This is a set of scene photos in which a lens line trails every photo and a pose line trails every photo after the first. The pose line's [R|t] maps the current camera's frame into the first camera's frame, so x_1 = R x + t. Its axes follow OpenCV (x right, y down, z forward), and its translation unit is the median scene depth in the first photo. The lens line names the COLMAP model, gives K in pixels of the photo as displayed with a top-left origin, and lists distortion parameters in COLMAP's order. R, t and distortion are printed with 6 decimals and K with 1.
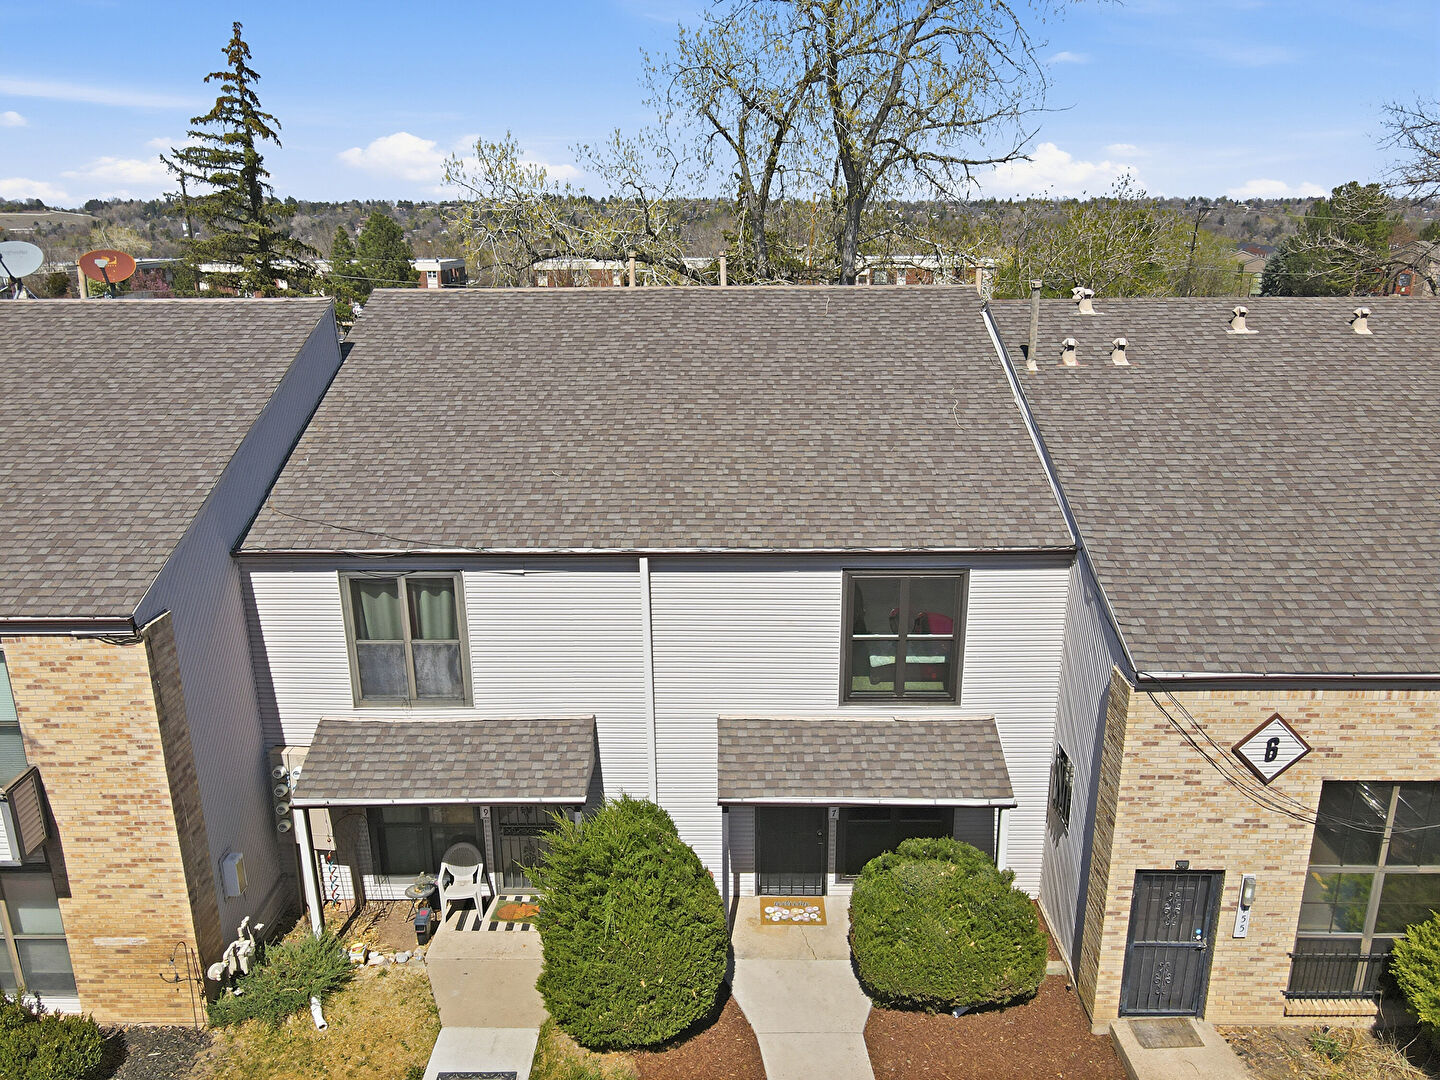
lens RADIAL K [[1059.1, 0, 720.0], [0, 1059.1, 540.0], [0, 0, 1]] dist [0.013842, 0.002769]
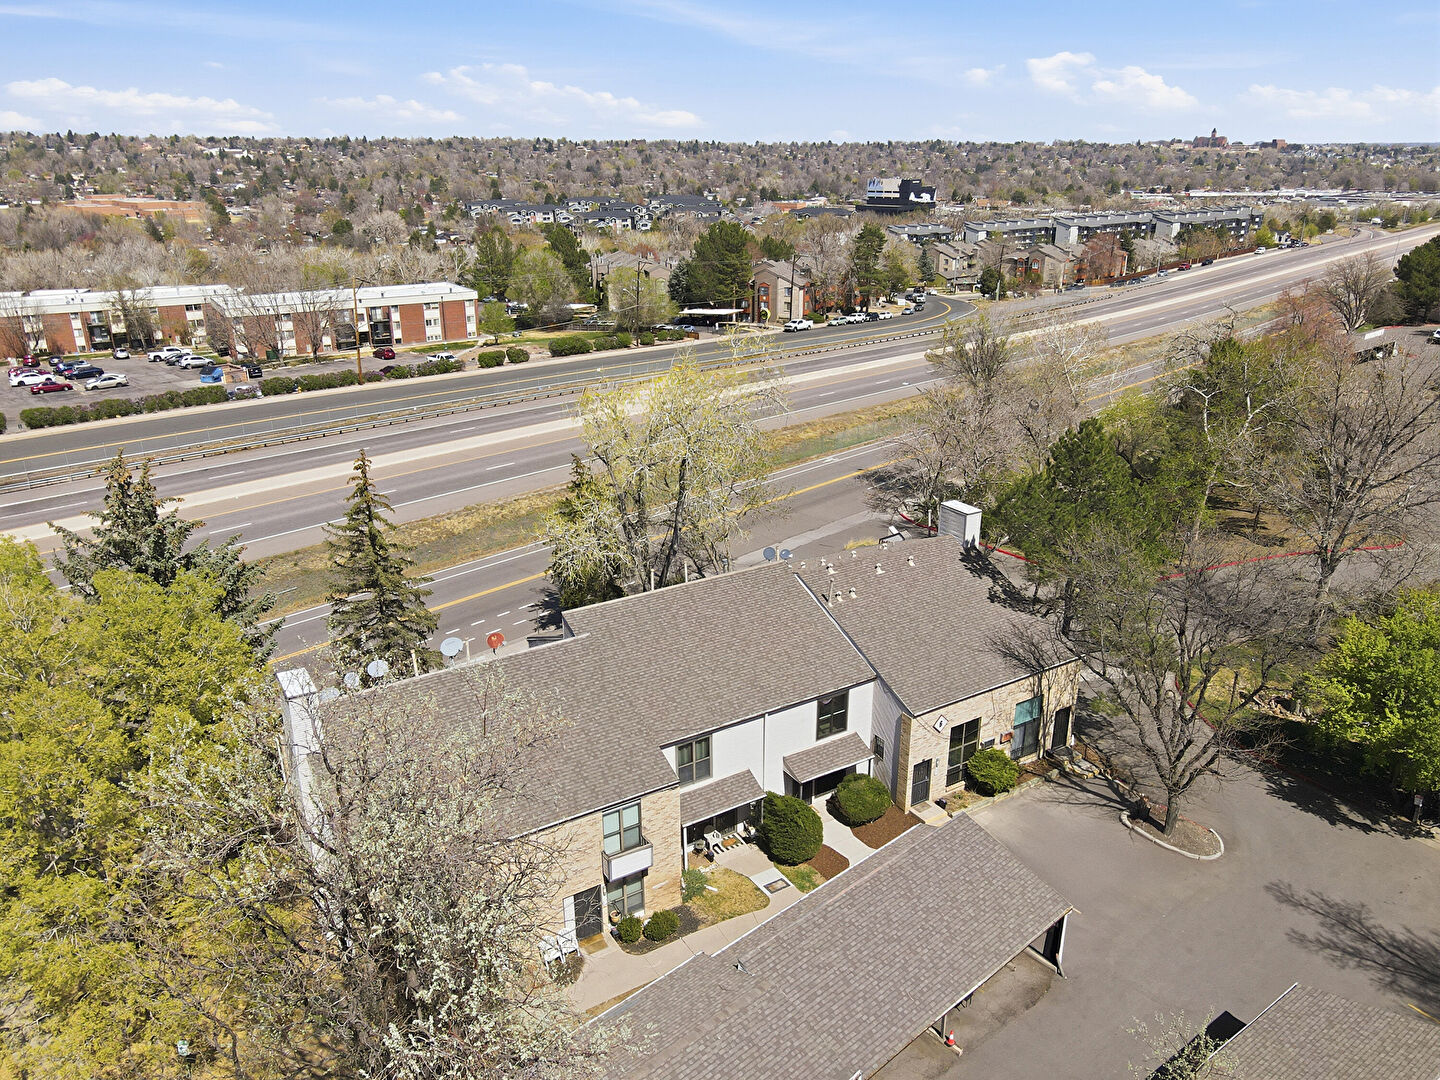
lens RADIAL K [[1059.1, 0, 720.0], [0, 1059.1, 540.0], [0, 0, 1]] dist [0.013842, 0.002769]
pose [[0.843850, -0.182265, 0.504675, -1.610315], [0.151773, 0.983209, 0.101314, -0.792001], [-0.514667, -0.008898, 0.857344, -1.518063]]
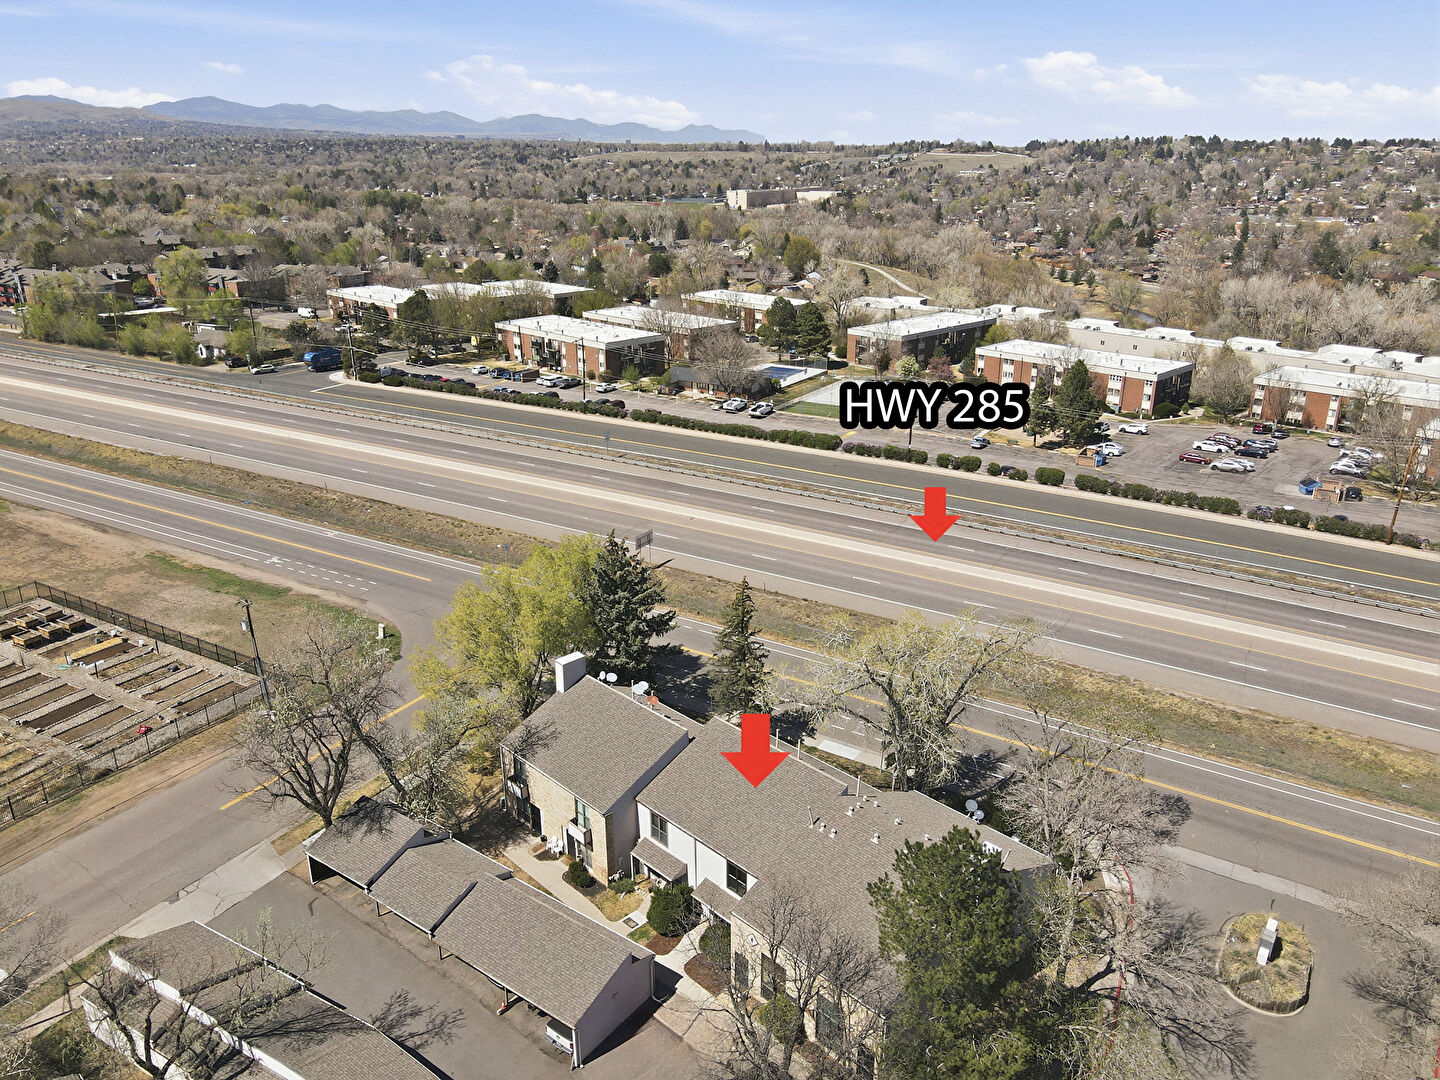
lens RADIAL K [[1062.2, 0, 720.0], [0, 1062.2, 540.0], [0, 0, 1]] dist [-0.003775, 0.032307]
pose [[0.702964, 0.255235, -0.663850, 2.626542], [-0.208386, 0.966340, 0.150871, -1.871937], [0.680012, 0.032280, 0.732490, -2.215273]]
